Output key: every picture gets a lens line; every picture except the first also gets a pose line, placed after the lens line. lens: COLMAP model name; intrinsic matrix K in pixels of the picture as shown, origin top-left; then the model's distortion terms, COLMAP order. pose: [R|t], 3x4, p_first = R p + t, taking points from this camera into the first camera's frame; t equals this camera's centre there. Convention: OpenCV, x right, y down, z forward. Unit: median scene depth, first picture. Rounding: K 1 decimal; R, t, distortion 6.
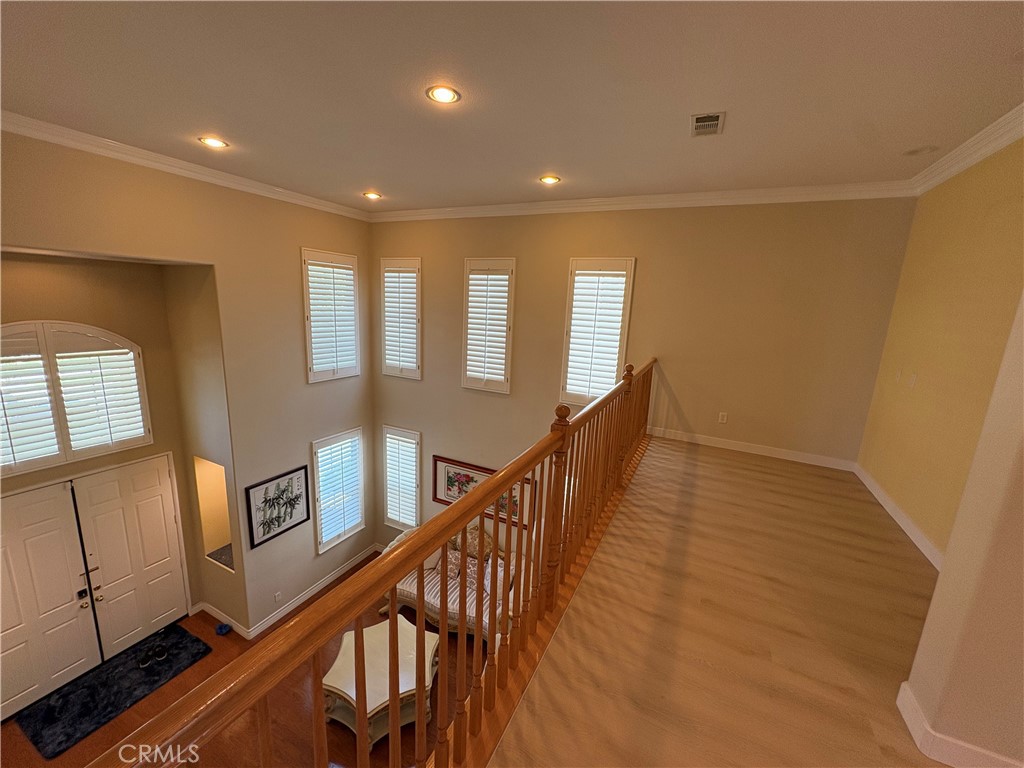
lens RADIAL K [[407.6, 0, 519.7], [0, 407.6, 384.0], [0, 0, 1]] dist [0.001161, -0.001168]
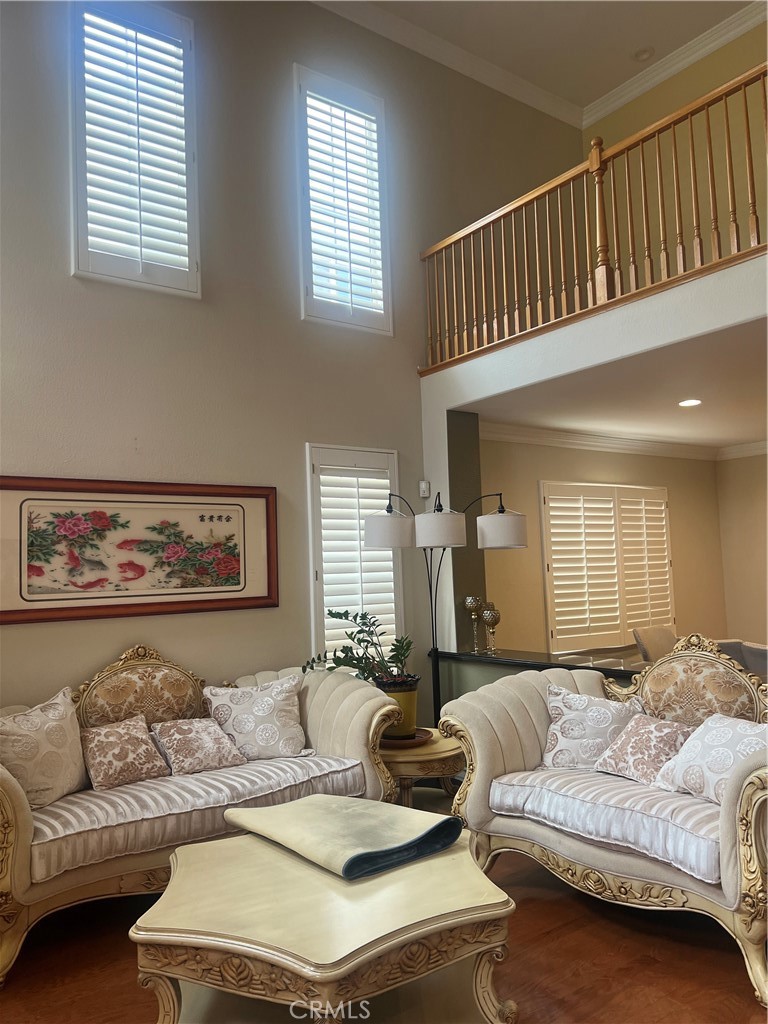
lens RADIAL K [[772.5, 0, 381.9], [0, 772.5, 507.0], [0, 0, 1]] dist [0.041004, -0.033875]
pose [[0.472192, -0.004095, 0.881486, -0.689464], [0.231992, 0.965314, -0.119788, 0.395756], [-0.850420, 0.261061, 0.456763, 0.486965]]
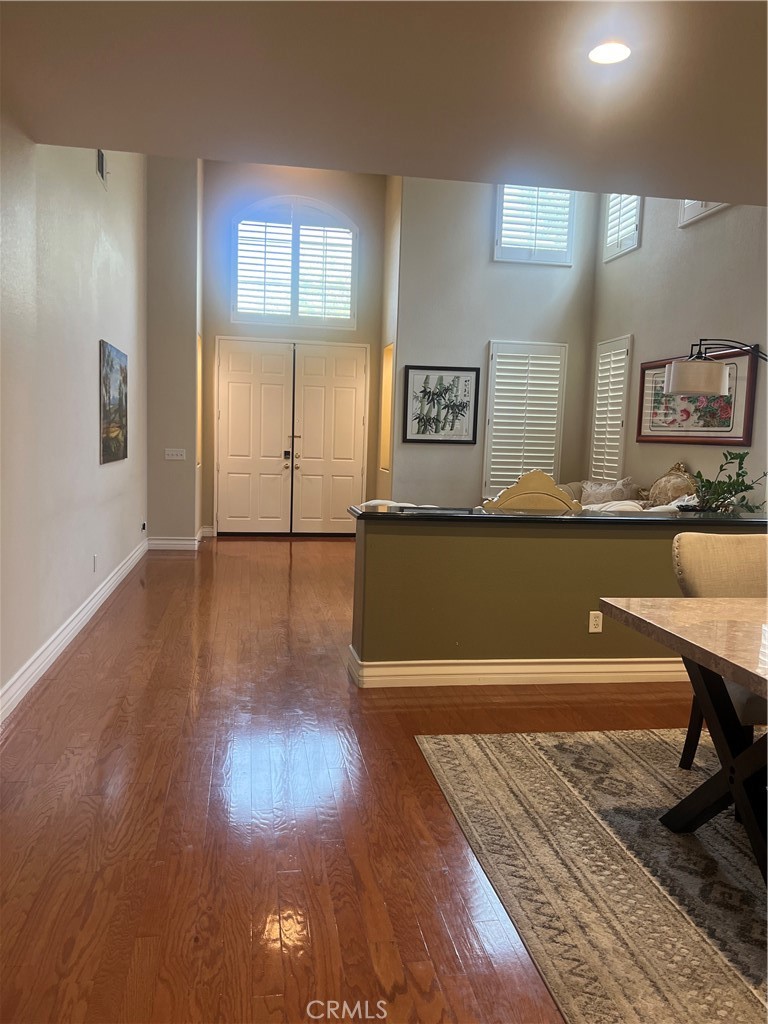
lens RADIAL K [[772.5, 0, 378.2], [0, 772.5, 521.3], [0, 0, 1]] dist [0.041004, -0.033875]
pose [[0.567553, 0.059499, -0.821184, 0.622483], [-0.161545, 0.986046, -0.040206, 0.592946], [0.807333, 0.155477, 0.569245, 0.039817]]
